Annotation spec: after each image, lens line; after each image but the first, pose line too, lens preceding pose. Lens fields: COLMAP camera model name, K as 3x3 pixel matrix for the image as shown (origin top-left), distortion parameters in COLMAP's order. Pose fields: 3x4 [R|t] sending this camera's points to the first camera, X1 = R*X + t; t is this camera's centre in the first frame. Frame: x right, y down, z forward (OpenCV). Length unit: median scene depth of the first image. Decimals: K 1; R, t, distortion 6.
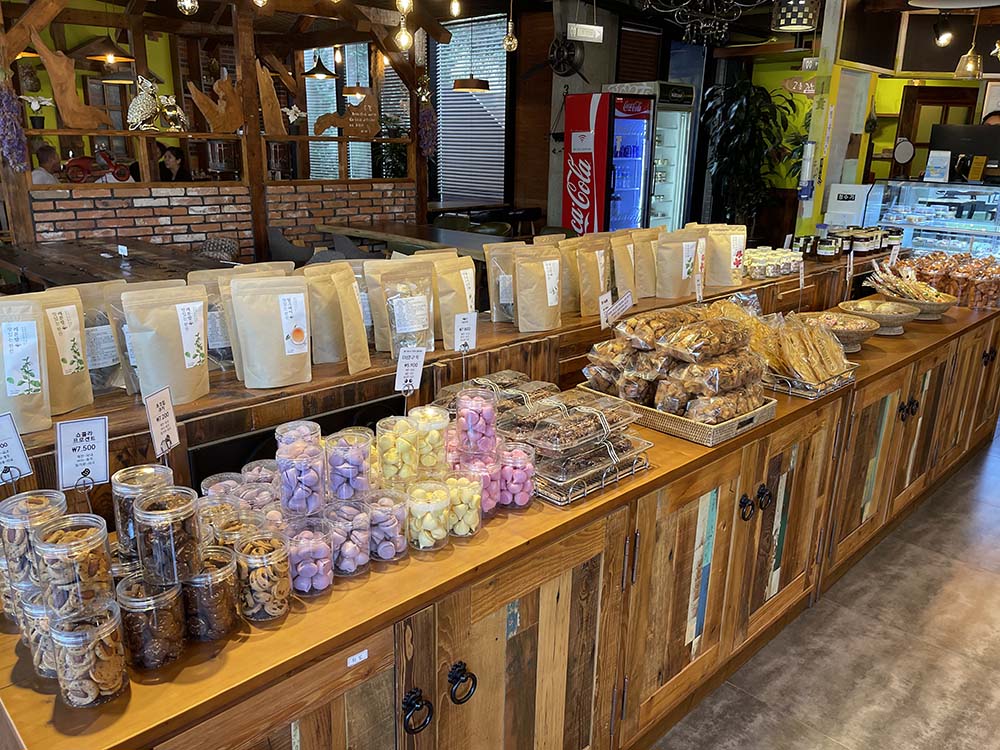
lens RADIAL K [[753.1, 0, 509.0], [0, 753.1, 380.0], [0, 0, 1]] dist [0.033760, -0.052968]
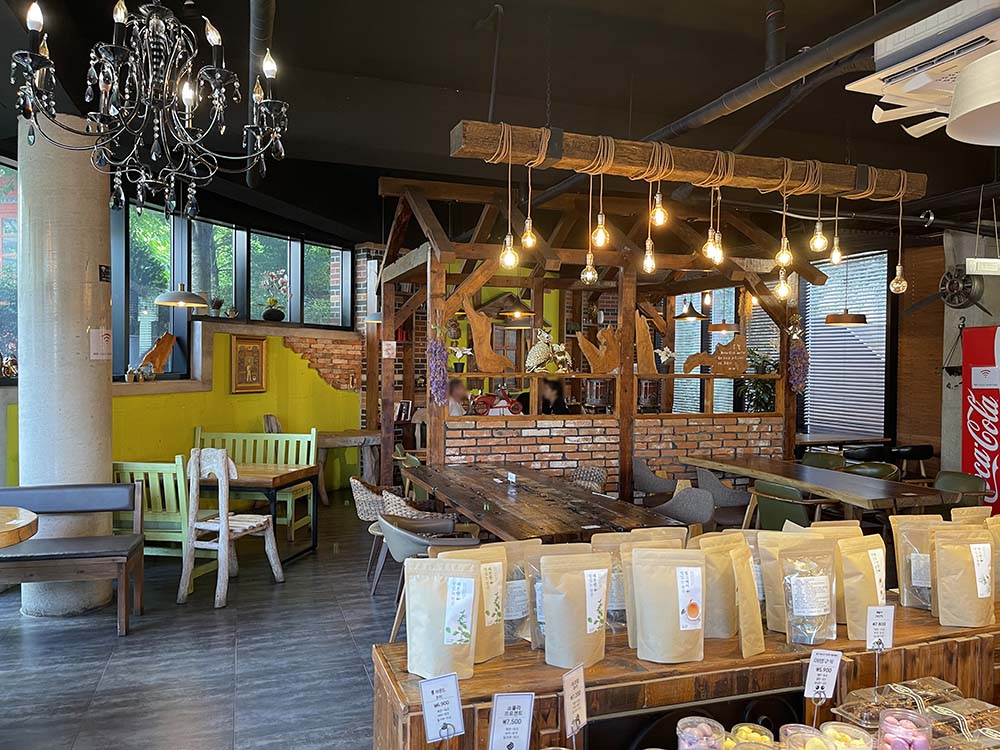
lens RADIAL K [[753.1, 0, 495.4], [0, 753.1, 378.5], [0, 0, 1]] dist [0.033760, -0.052968]
pose [[0.890037, -0.005955, -0.455849, -0.013829], [-0.125945, 0.957788, -0.258417, -0.015056], [0.438145, 0.287413, 0.851717, -0.010659]]
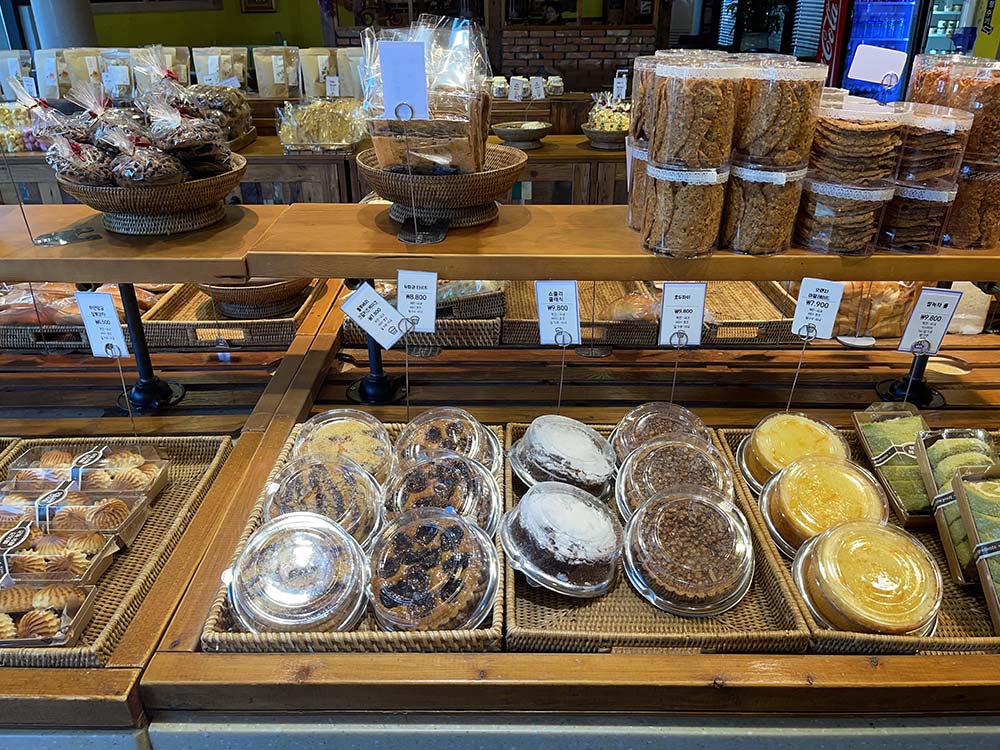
lens RADIAL K [[753.1, 0, 500.4], [0, 753.1, 373.7], [0, 0, 1]] dist [0.033760, -0.052968]
pose [[0.695161, 0.296651, -0.654790, 0.801070], [-0.193365, 0.954474, 0.227135, -0.000489], [0.692359, -0.031282, 0.720875, 0.102290]]
